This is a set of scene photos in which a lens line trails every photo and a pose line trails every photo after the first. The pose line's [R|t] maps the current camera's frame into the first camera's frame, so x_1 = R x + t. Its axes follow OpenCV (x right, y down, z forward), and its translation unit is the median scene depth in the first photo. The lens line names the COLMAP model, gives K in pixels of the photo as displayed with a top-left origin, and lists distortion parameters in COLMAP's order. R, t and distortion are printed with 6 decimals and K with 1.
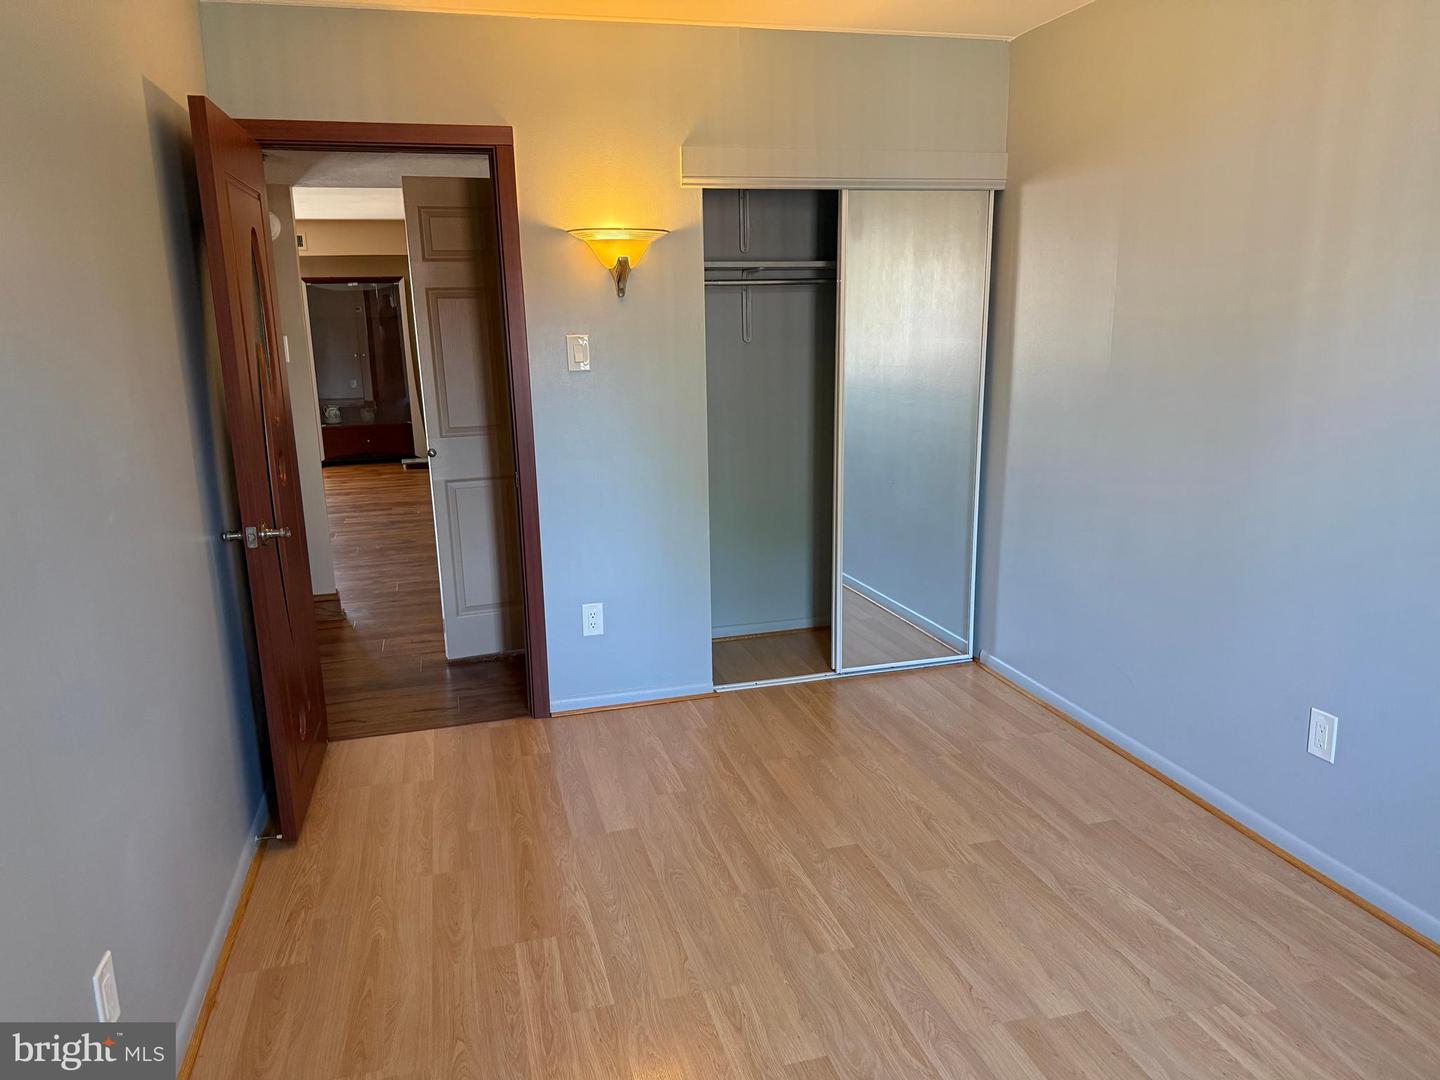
lens RADIAL K [[1008.5, 0, 720.0], [0, 1008.5, 540.0], [0, 0, 1]] dist [0.053398, -0.000662]
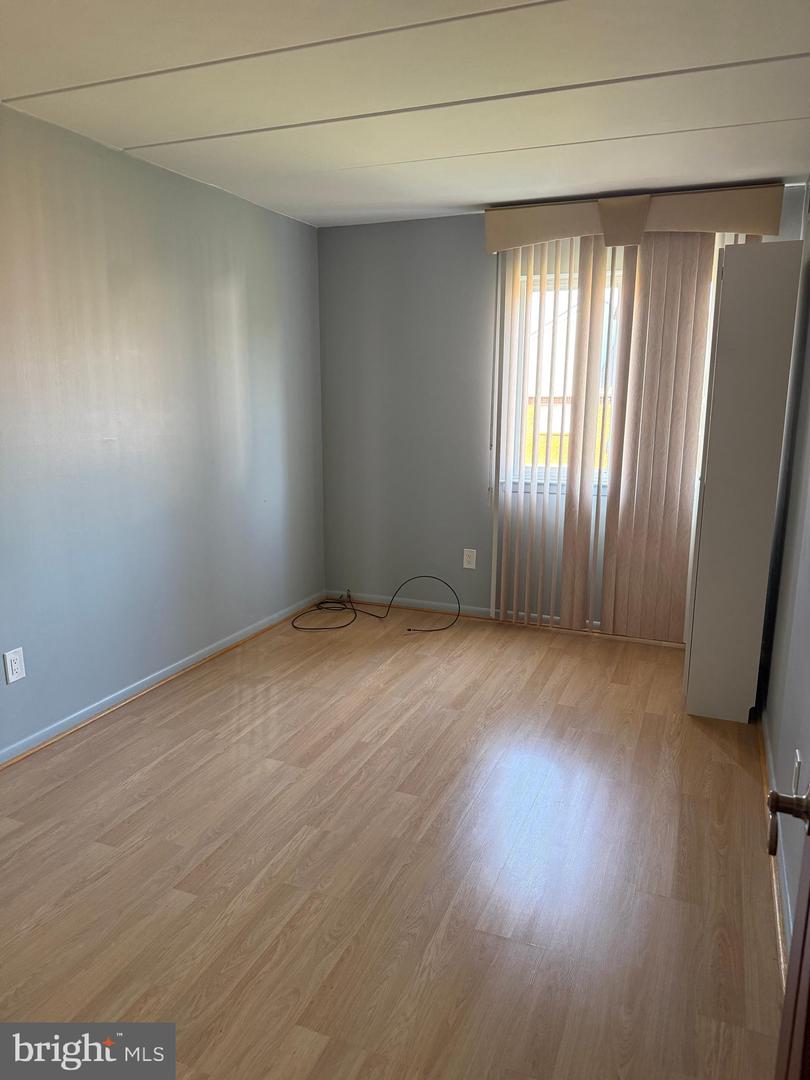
lens RADIAL K [[756.3, 0, 405.0], [0, 756.3, 540.0], [0, 0, 1]] dist [0.053398, -0.000662]
pose [[-0.786934, -0.107213, 0.607652, -0.566429], [0.137943, 0.929298, 0.342604, -0.308885], [-0.601421, 0.353428, -0.716506, 1.494084]]
